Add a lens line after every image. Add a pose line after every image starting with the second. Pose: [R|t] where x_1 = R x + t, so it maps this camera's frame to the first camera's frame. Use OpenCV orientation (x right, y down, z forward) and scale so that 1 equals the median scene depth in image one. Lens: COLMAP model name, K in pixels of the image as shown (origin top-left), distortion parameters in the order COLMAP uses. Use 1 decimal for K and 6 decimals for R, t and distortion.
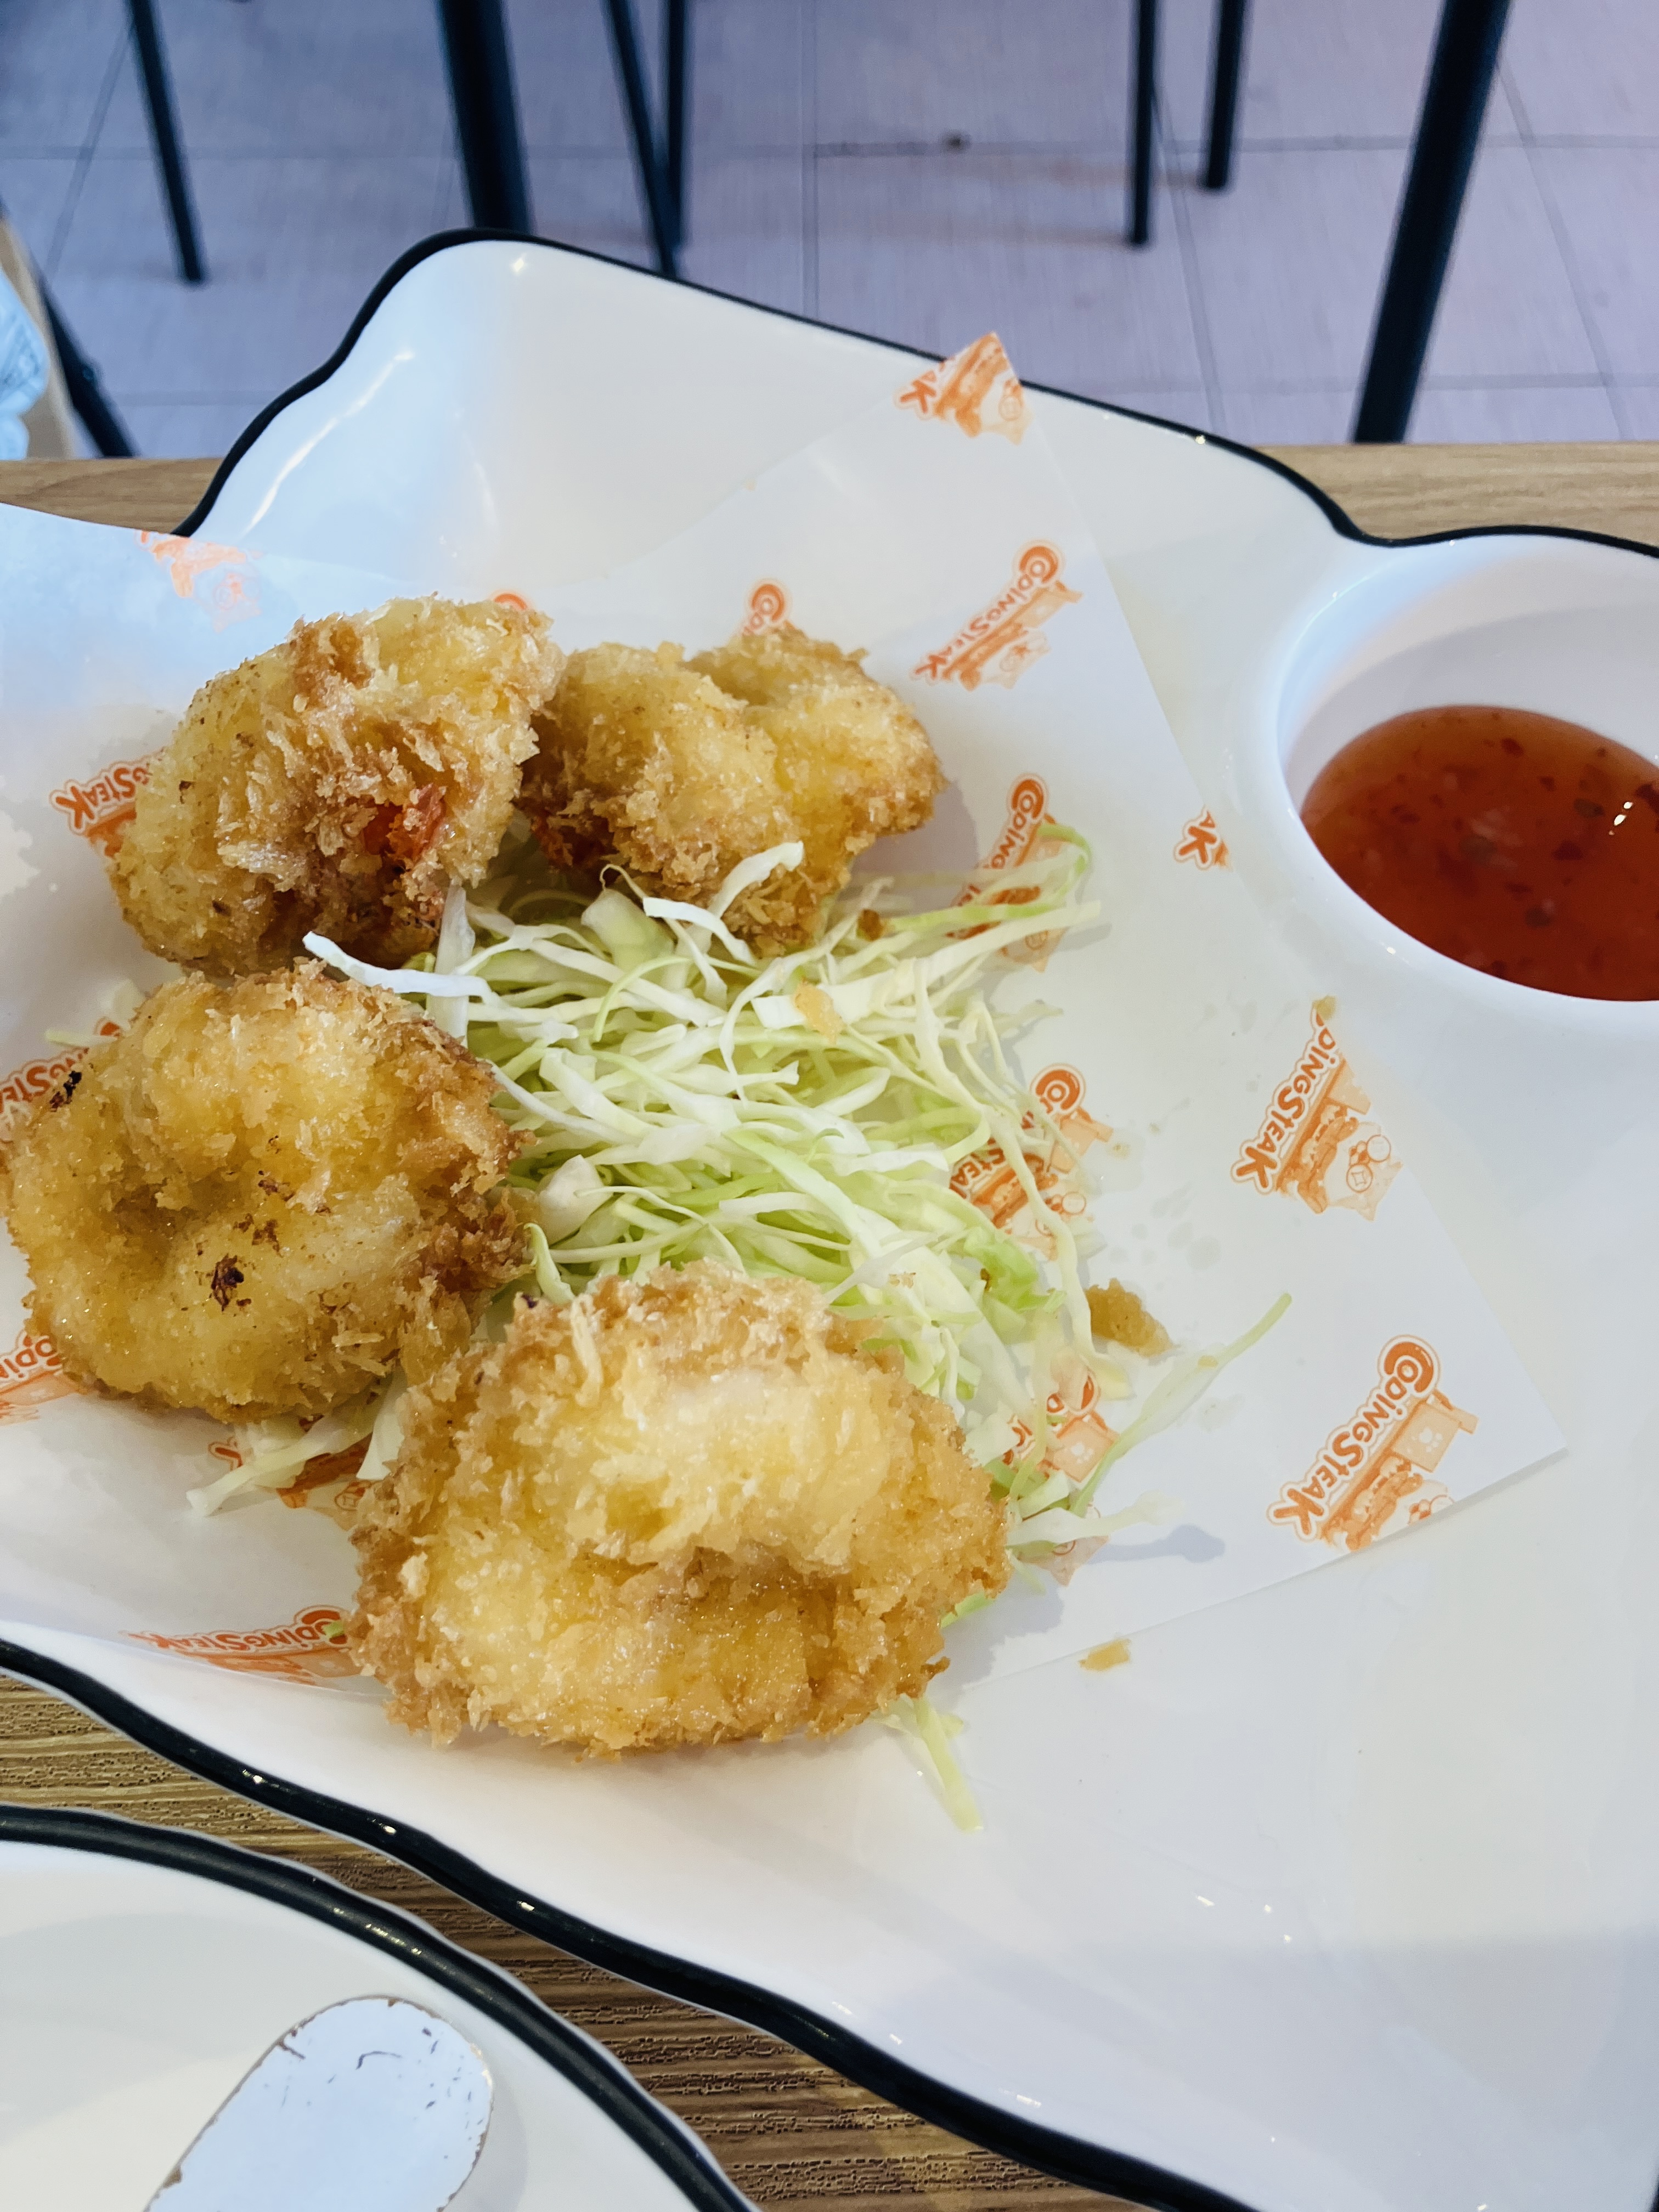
lens RADIAL K [[1801.9, 0, 883.7], [0, 1801.9, 1137.7], [0, 0, 1]] dist [-0.023558, 0.024674]
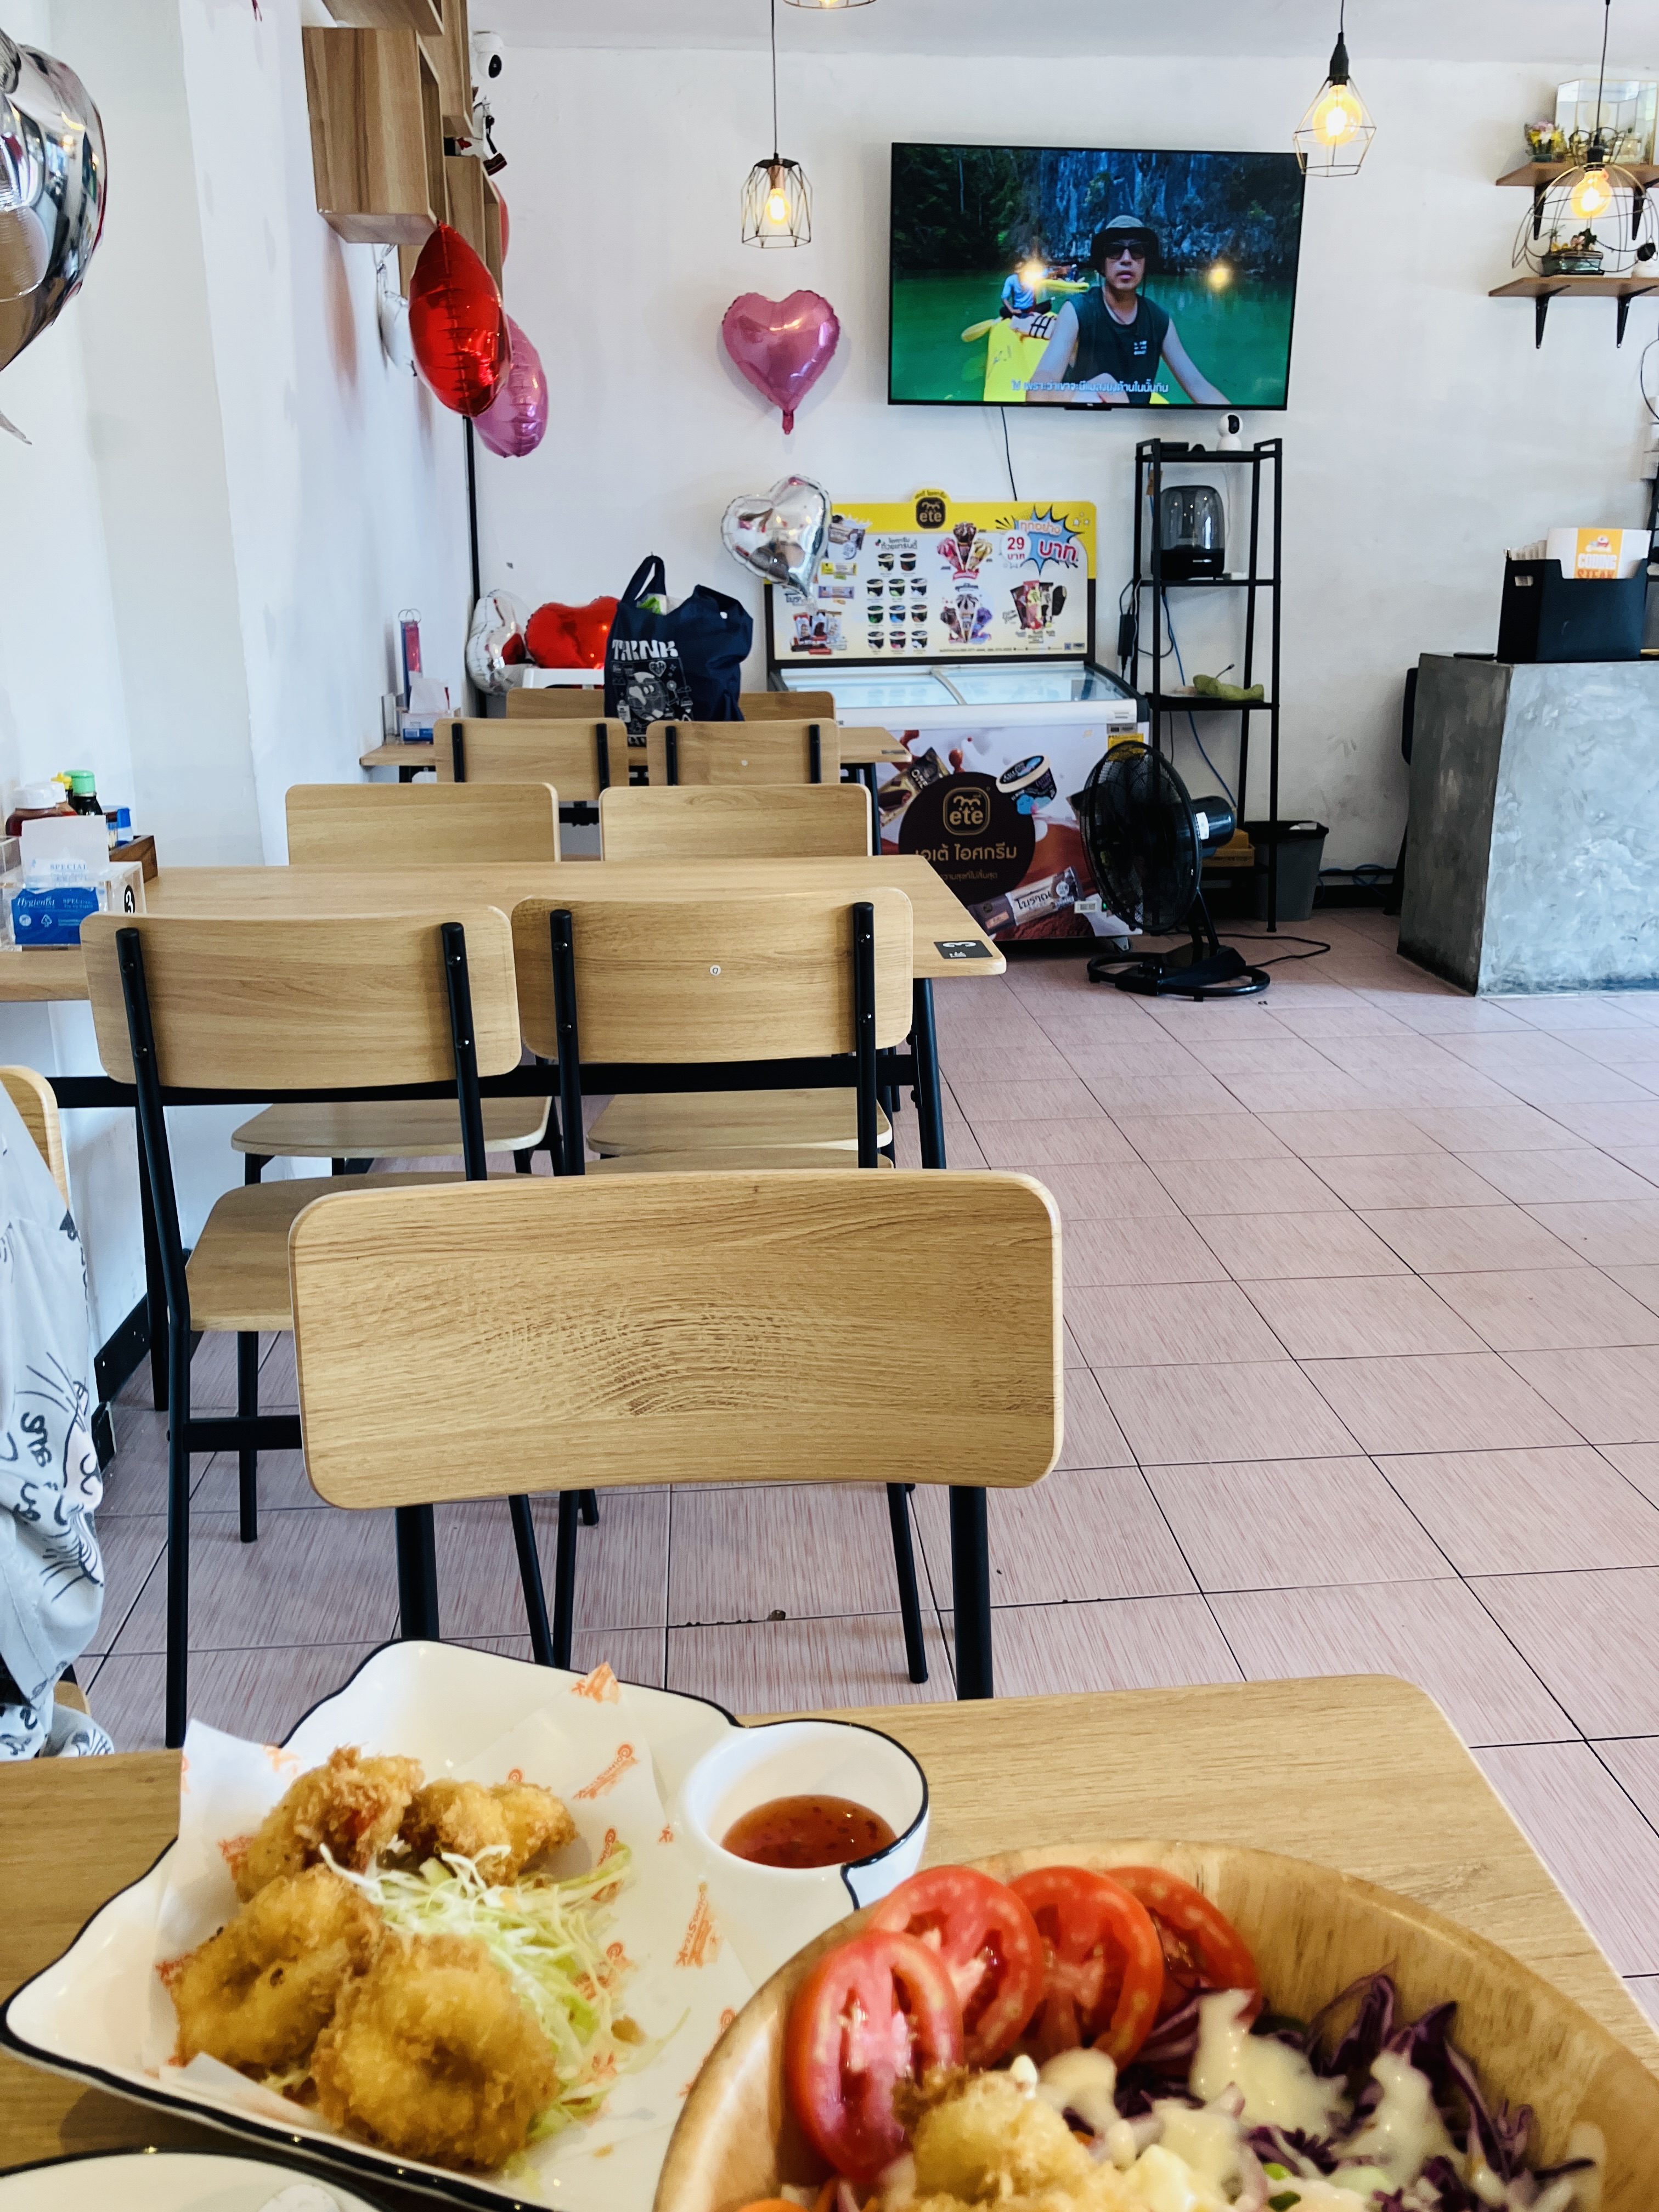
lens RADIAL K [[1801.9, 0, 830.6], [0, 1801.9, 1101.6], [0, 0, 1]] dist [-0.023558, 0.024674]
pose [[0.998671, -0.038600, 0.034147, 0.382859], [0.051424, 0.702546, -0.709778, 0.981979], [0.003408, 0.710590, 0.703598, -1.633926]]
